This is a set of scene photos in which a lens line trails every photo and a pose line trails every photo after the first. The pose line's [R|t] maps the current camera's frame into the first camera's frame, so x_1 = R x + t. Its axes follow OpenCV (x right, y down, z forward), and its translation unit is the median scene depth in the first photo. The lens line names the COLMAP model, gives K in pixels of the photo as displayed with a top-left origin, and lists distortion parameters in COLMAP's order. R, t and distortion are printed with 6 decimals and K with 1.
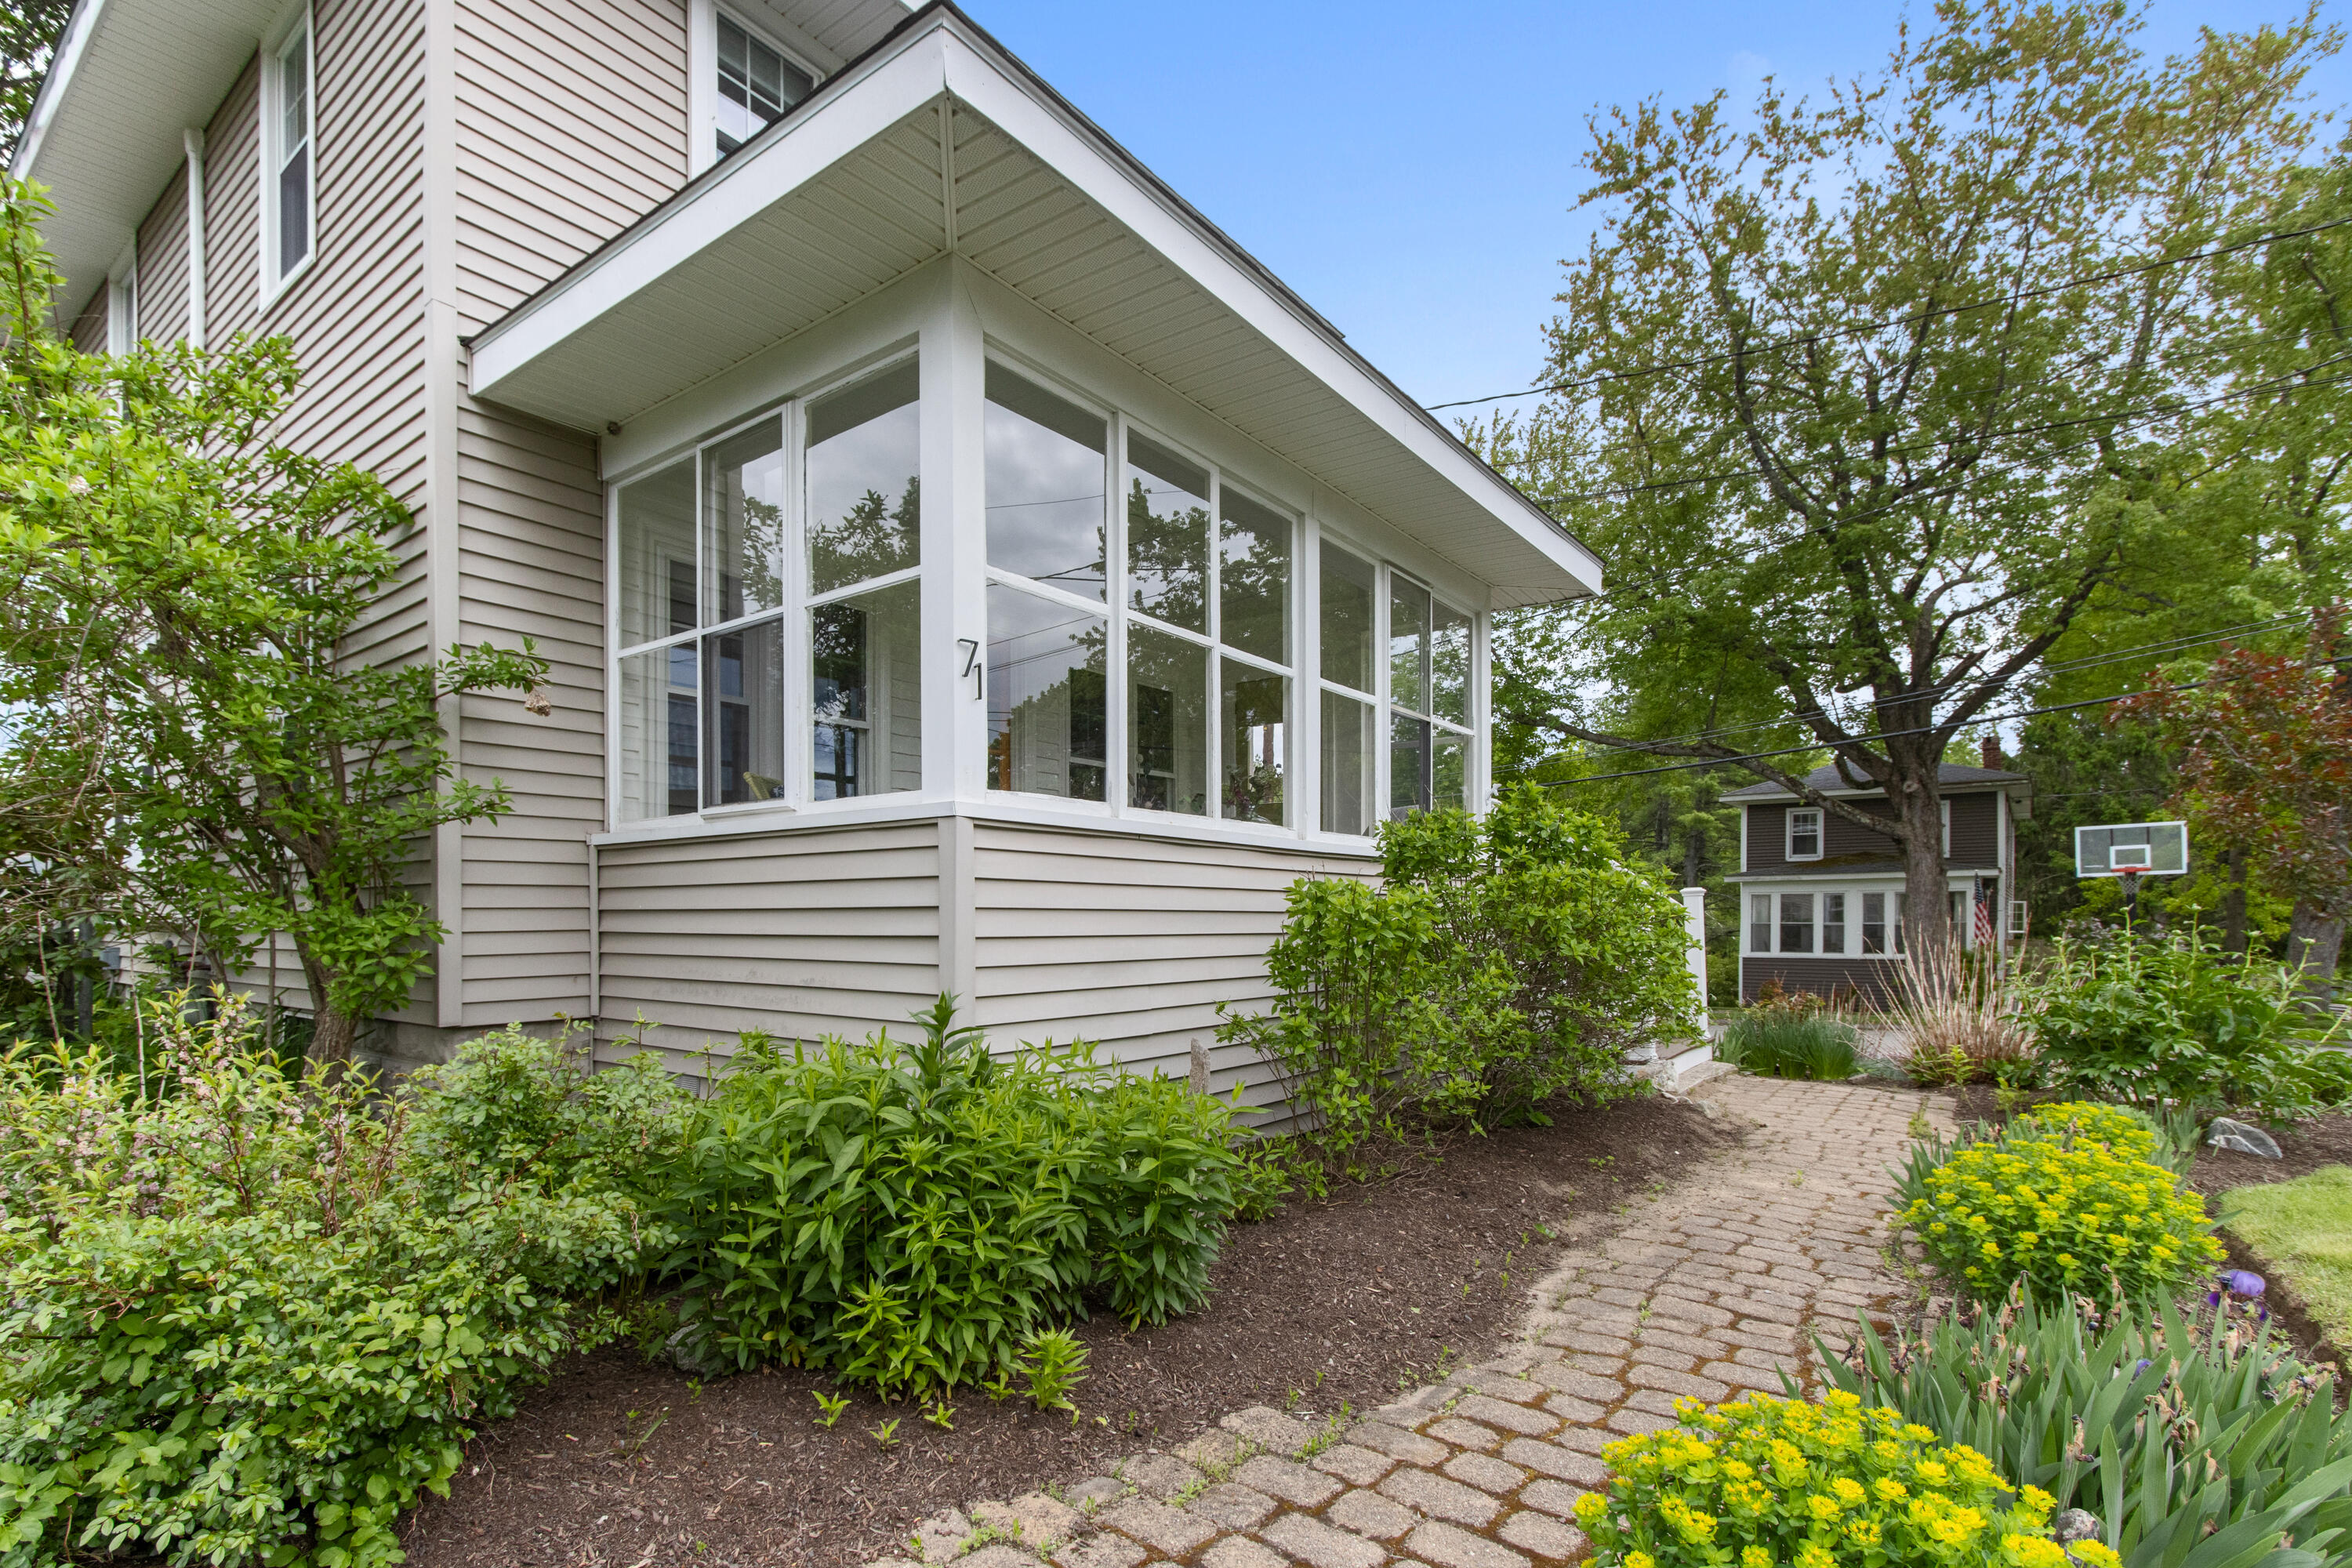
lens RADIAL K [[1120.8, 0, 1134.9], [0, 1120.8, 918.2], [0, 0, 1]] dist [0.023656, -0.000164]
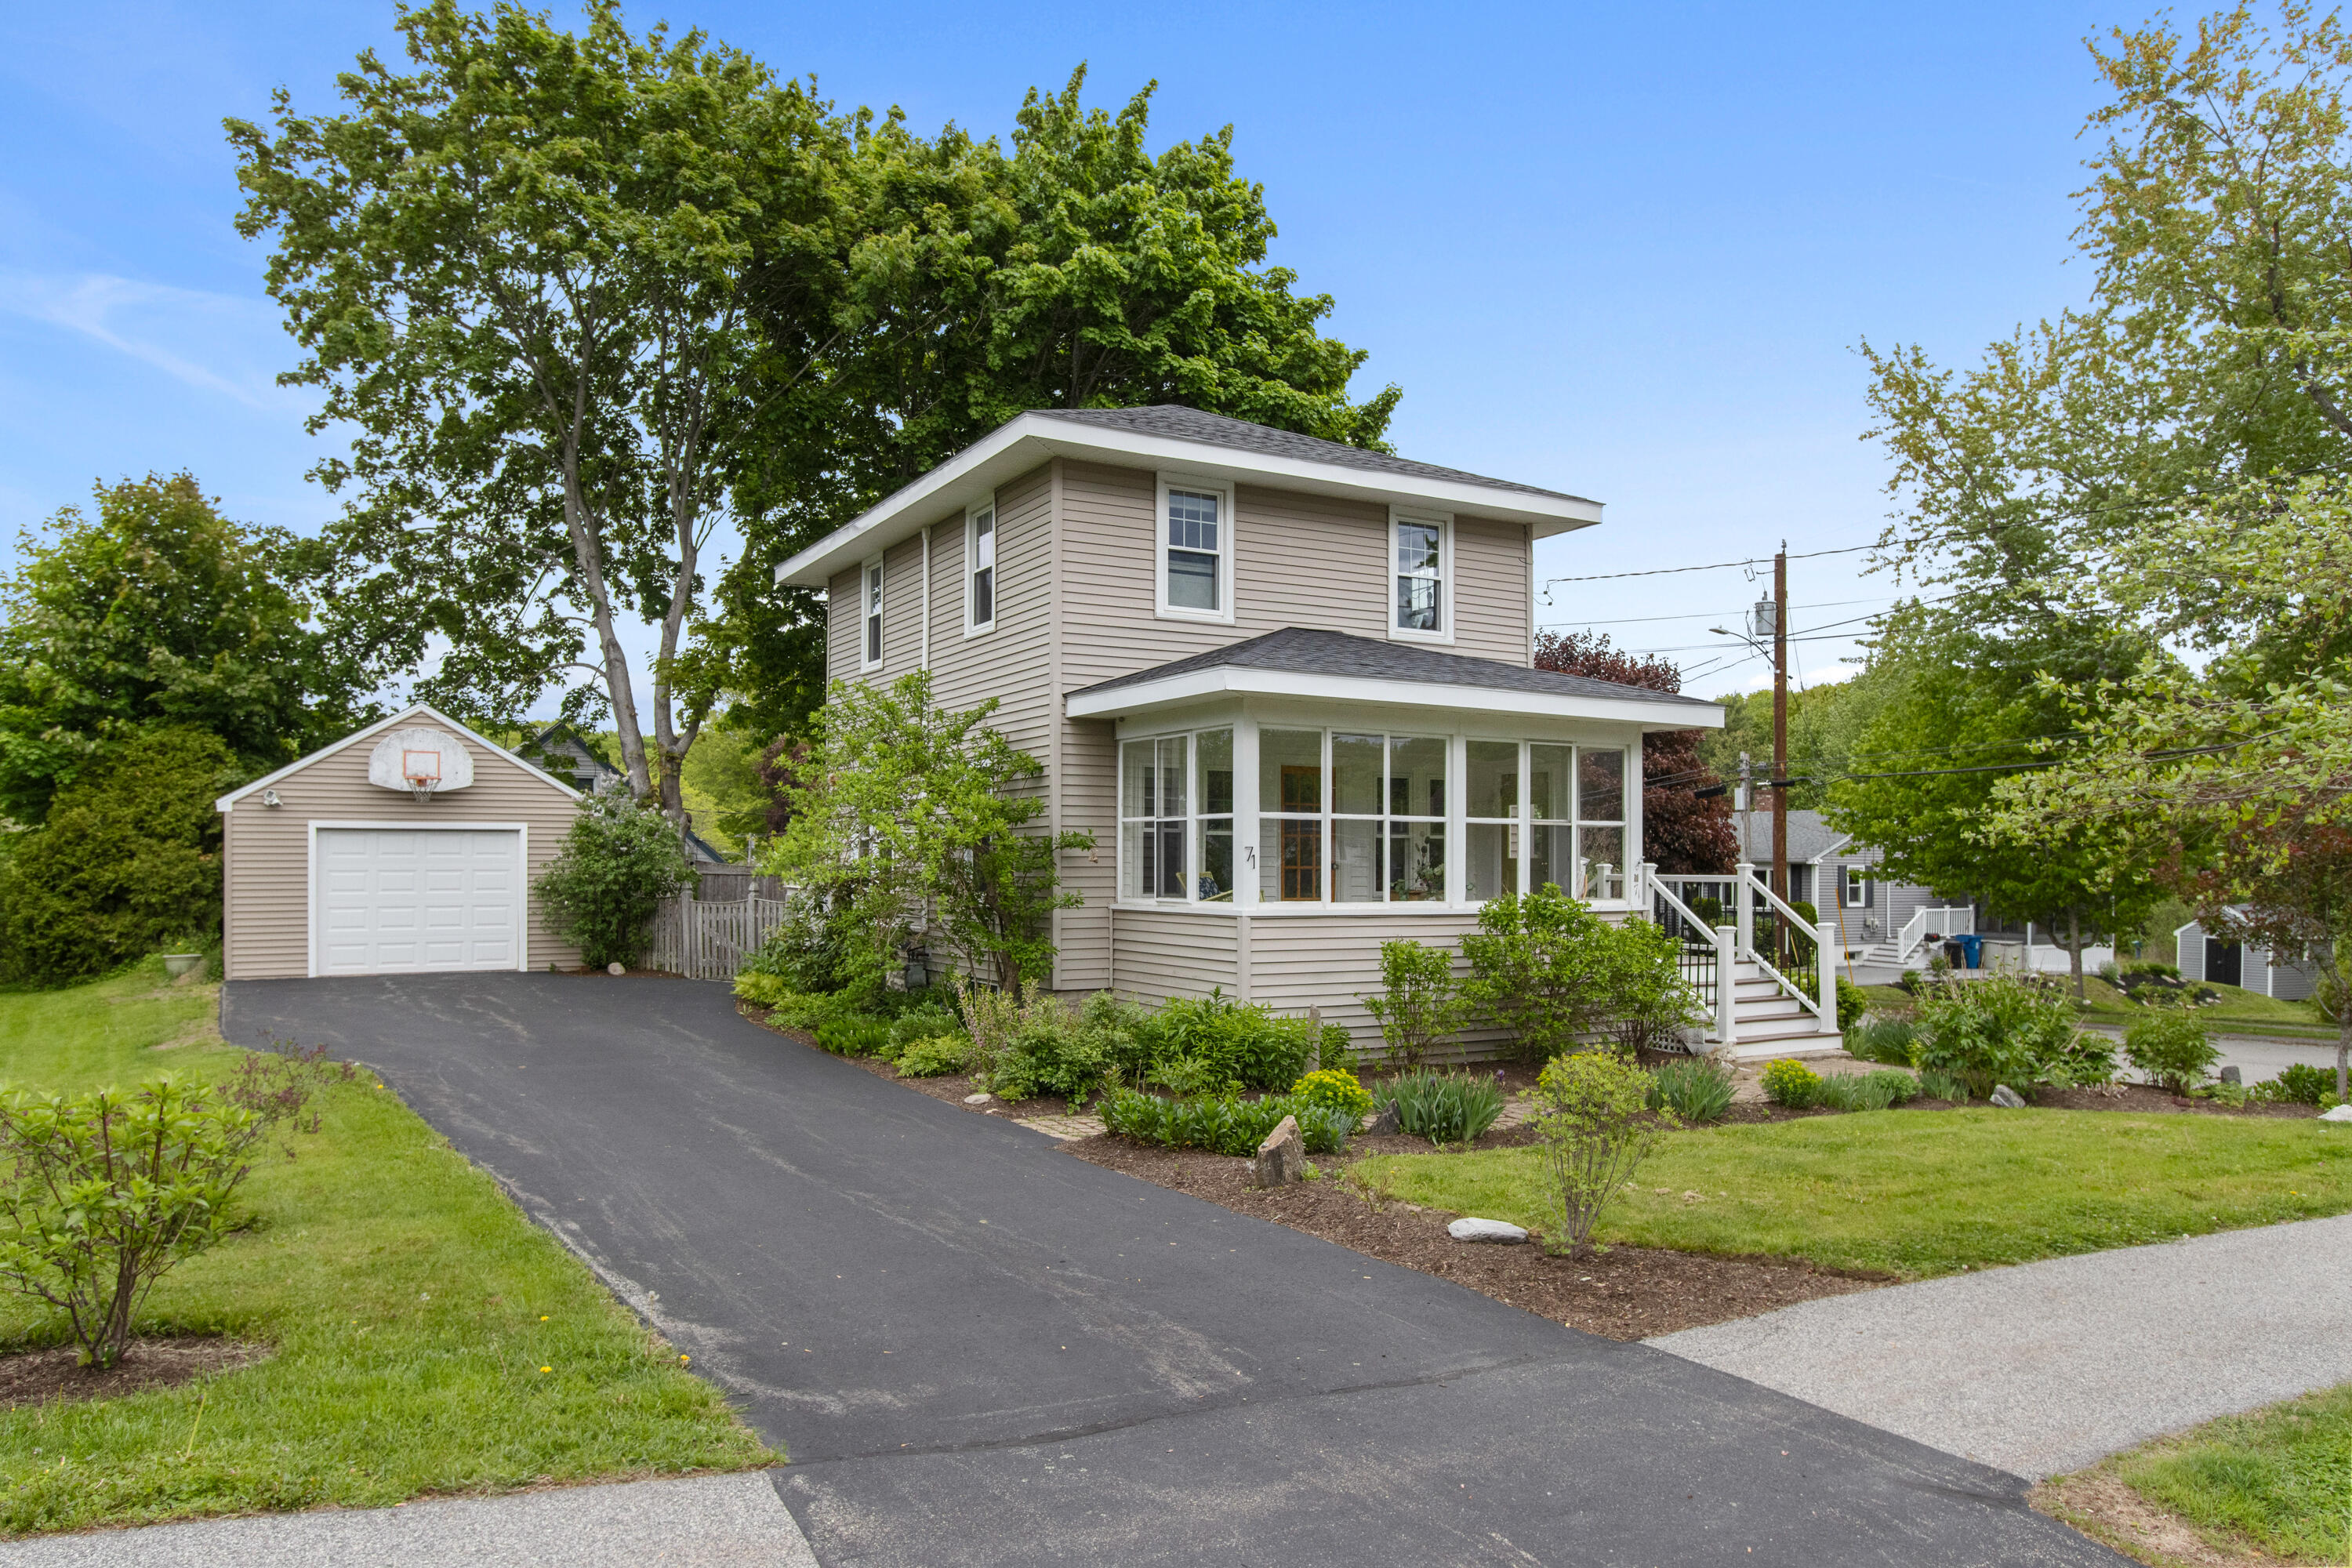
lens RADIAL K [[1560.5, 0, 1176.0], [0, 1560.5, 784.0], [0, 0, 1]] dist [0.006002, 0.000759]
pose [[0.929906, -0.012382, -0.367589, 0.796201], [-0.007992, 0.998517, -0.053852, -0.156064], [0.367711, 0.053015, 0.928428, -1.878778]]
